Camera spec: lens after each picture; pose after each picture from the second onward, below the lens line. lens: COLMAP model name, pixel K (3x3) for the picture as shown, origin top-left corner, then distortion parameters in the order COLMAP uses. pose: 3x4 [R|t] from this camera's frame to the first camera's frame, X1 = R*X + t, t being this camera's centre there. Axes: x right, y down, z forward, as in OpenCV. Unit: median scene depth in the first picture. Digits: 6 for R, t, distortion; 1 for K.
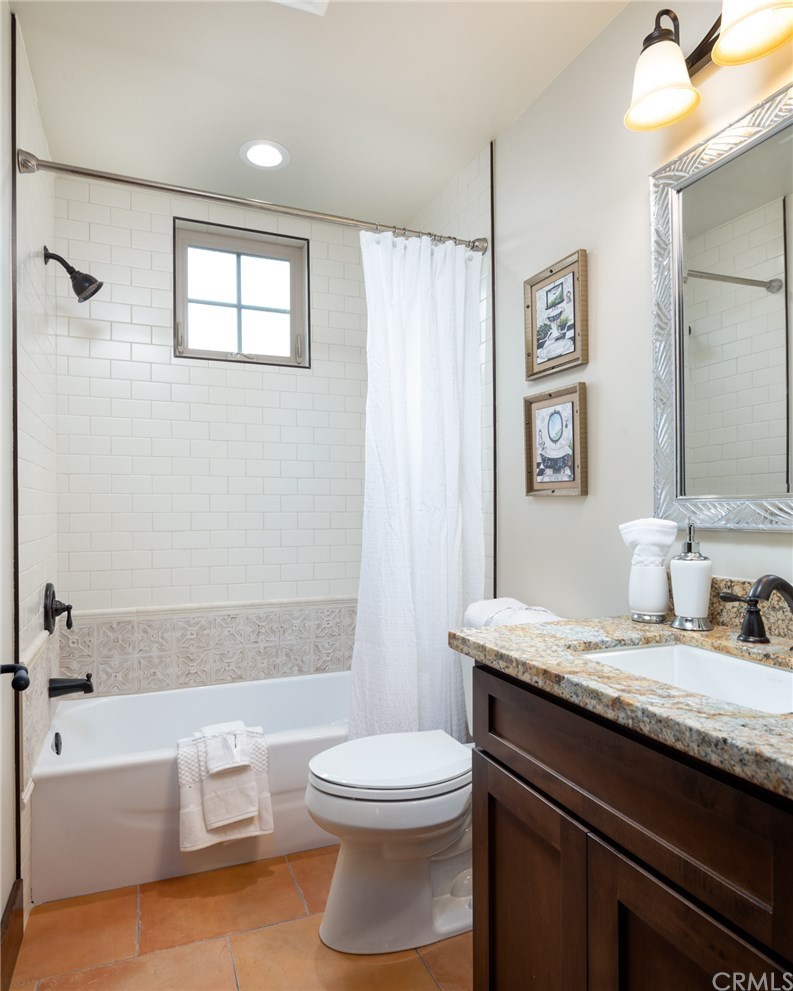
lens RADIAL K [[602.8, 0, 395.0], [0, 602.8, 498.8], [0, 0, 1]] dist [-0.003354, 0.001517]
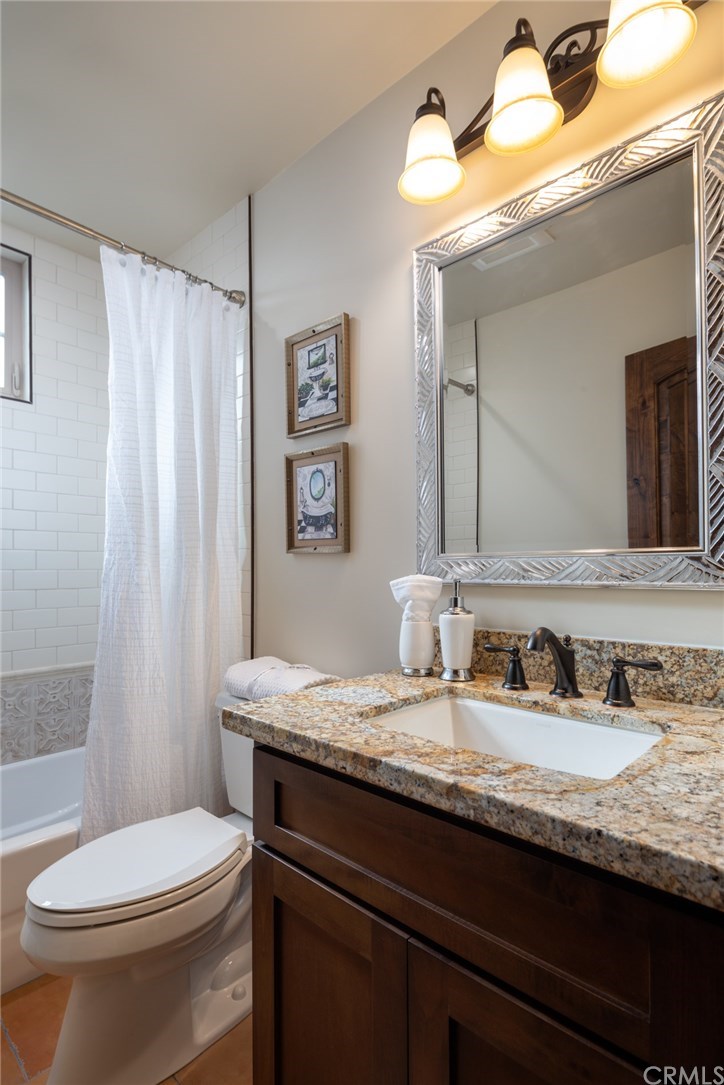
lens RADIAL K [[532.3, 0, 381.3], [0, 532.3, 562.2], [0, 0, 1]] dist [0.000750, -0.004331]
pose [[0.904022, 0.005238, 0.427454, -0.025873], [-0.008101, 0.999955, 0.004879, 0.006809], [-0.427409, -0.007873, 0.904024, 0.198764]]
